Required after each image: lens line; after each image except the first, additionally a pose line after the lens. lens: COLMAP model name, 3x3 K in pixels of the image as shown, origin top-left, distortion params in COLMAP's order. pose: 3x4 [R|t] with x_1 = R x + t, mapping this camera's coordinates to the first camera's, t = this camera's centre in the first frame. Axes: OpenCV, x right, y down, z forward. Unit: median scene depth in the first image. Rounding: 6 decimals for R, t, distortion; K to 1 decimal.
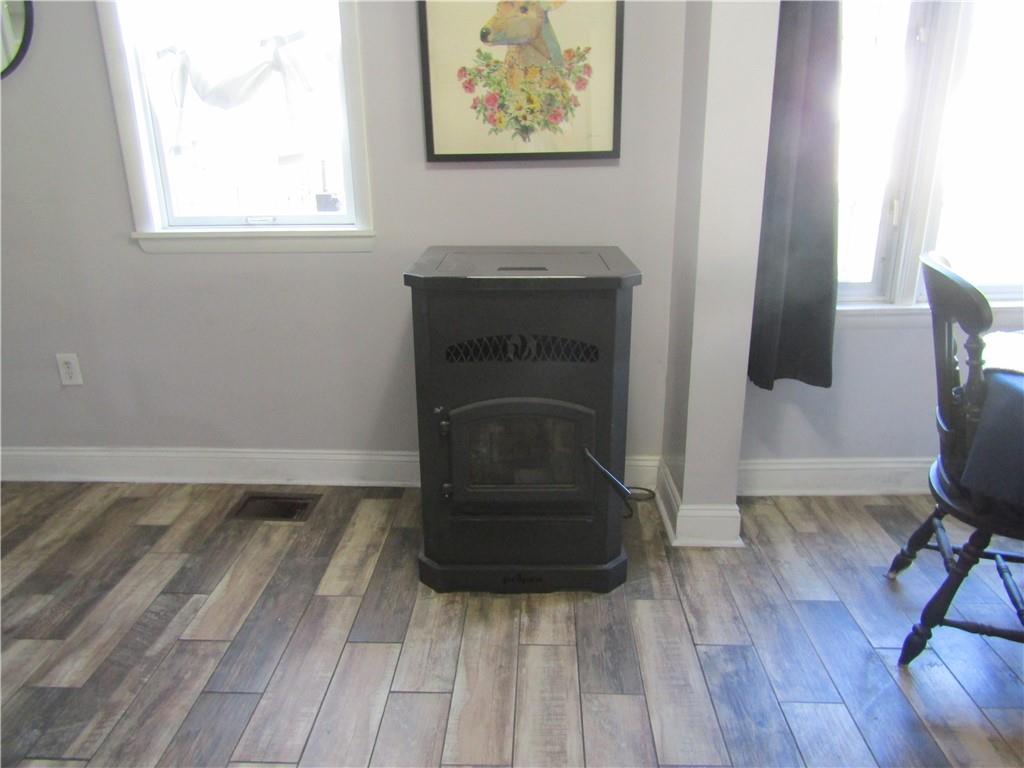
lens RADIAL K [[716.5, 0, 510.8], [0, 716.5, 382.6], [0, 0, 1]] dist [-0.016712, 0.001730]
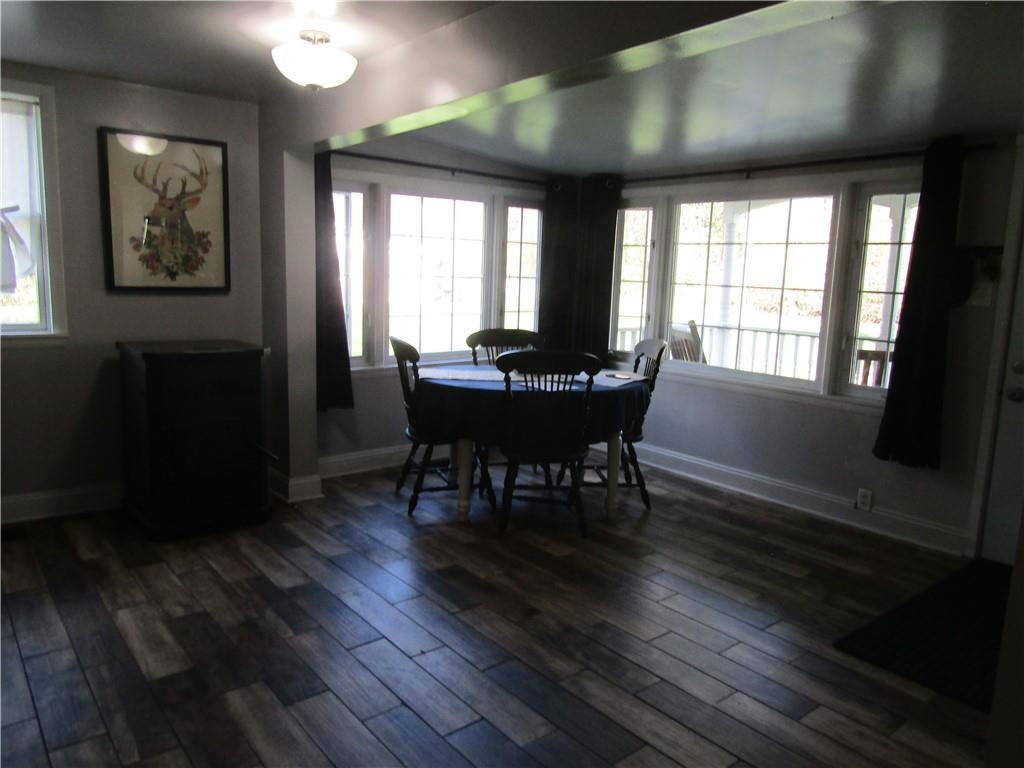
lens RADIAL K [[716.5, 0, 510.2], [0, 716.5, 384.6], [0, 0, 1]] dist [-0.016712, 0.001730]
pose [[0.744234, -0.059455, 0.665267, -0.539115], [0.168201, 0.980613, -0.100528, 0.214975], [-0.646393, 0.186715, 0.739806, -0.741572]]
